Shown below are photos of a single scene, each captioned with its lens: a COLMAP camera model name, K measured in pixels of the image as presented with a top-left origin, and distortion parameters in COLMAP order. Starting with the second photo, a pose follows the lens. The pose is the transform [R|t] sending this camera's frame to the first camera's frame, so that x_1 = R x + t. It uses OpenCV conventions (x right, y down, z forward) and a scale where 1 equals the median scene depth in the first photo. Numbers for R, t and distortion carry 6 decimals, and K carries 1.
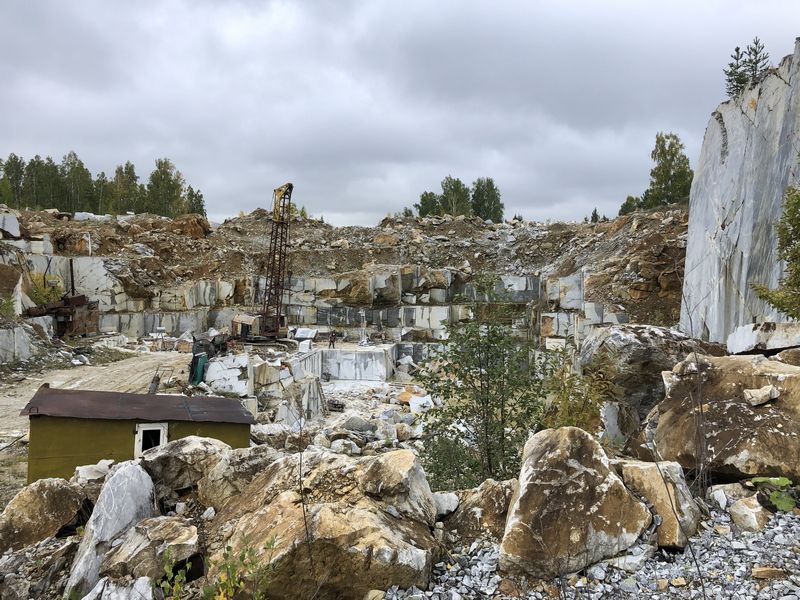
lens RADIAL K [[654.0, 0, 400.0], [0, 654.0, 300.0], [0, 0, 1]] dist [0.051725, -0.060265]
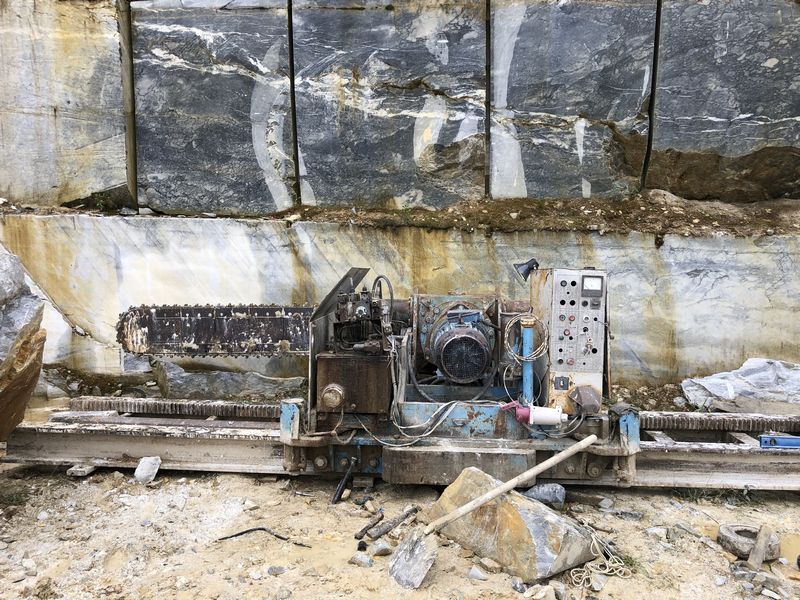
lens RADIAL K [[654.0, 0, 400.0], [0, 654.0, 300.0], [0, 0, 1]] dist [0.051725, -0.060265]
pose [[0.999055, -0.013353, 0.041372, -0.131662], [0.009759, 0.996258, 0.085876, 0.057524], [-0.042364, -0.085391, 0.995446, 1.242677]]
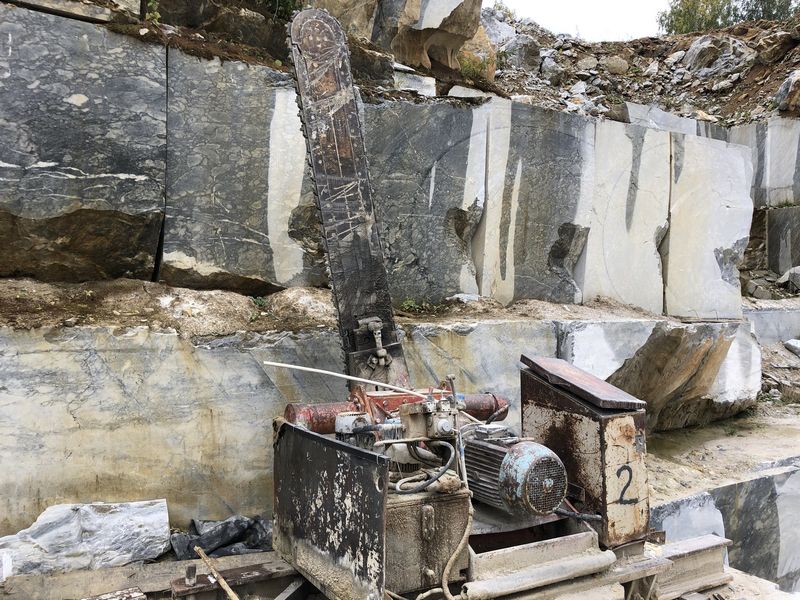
lens RADIAL K [[646.2, 0, 400.0], [0, 646.2, 300.0], [0, 0, 1]] dist [0.021834, -0.003787]
pose [[0.773410, -0.008158, 0.633853, -0.088148], [0.038082, 0.998709, -0.033614, 0.057796], [-0.632761, 0.050136, 0.772723, 1.263891]]
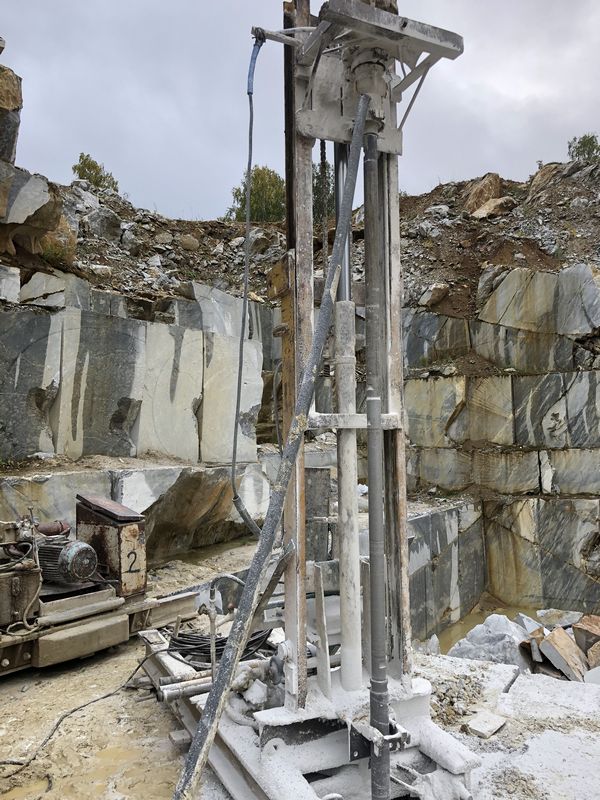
lens RADIAL K [[654.0, 0, 305.1], [0, 654.0, 394.6], [0, 0, 1]] dist [0.051725, -0.060265]
pose [[0.401429, 0.048690, 0.914595, -0.126314], [0.063653, 0.994688, -0.080892, 0.056209], [-0.913676, 0.090689, 0.396198, 1.223950]]
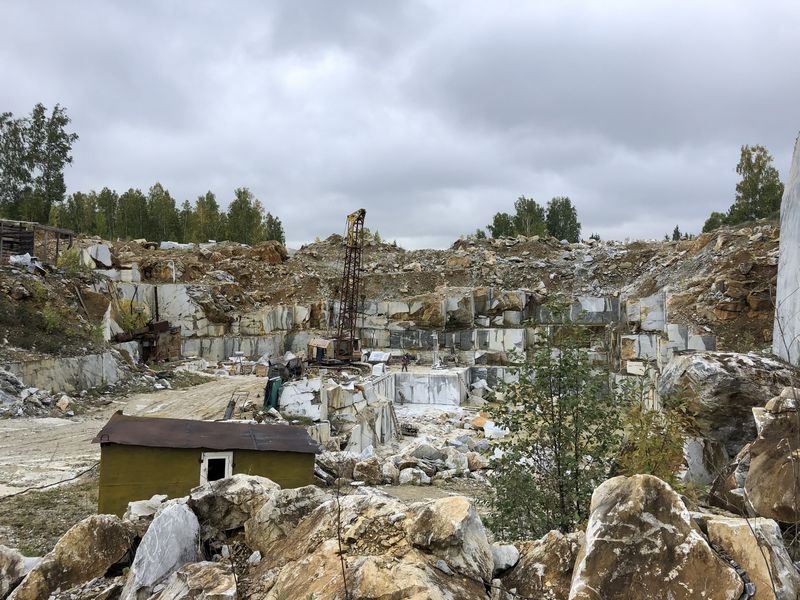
lens RADIAL K [[654.3, 0, 405.7], [0, 654.3, 300.0], [0, 0, 1]] dist [0.030926, -0.005044]
pose [[0.994433, -0.012182, -0.104661, 0.002852], [0.008614, 0.999368, -0.034474, -0.001229], [0.105015, 0.033380, 0.993910, 0.006191]]
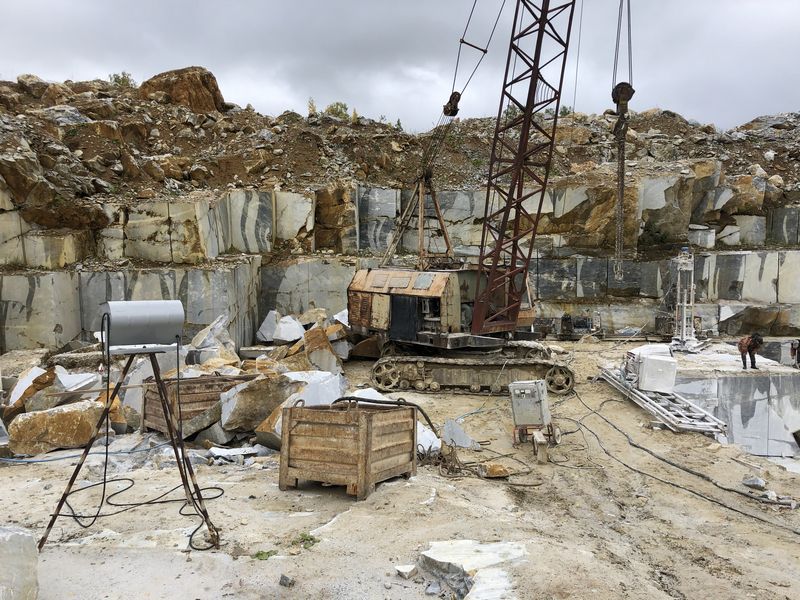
lens RADIAL K [[646.2, 0, 400.0], [0, 646.2, 300.0], [0, 0, 1]] dist [0.021834, -0.003787]
pose [[0.998039, -0.021243, 0.058885, -0.297628], [0.019871, 0.999520, 0.023786, 0.036290], [-0.059362, -0.022569, 0.997981, 0.802905]]
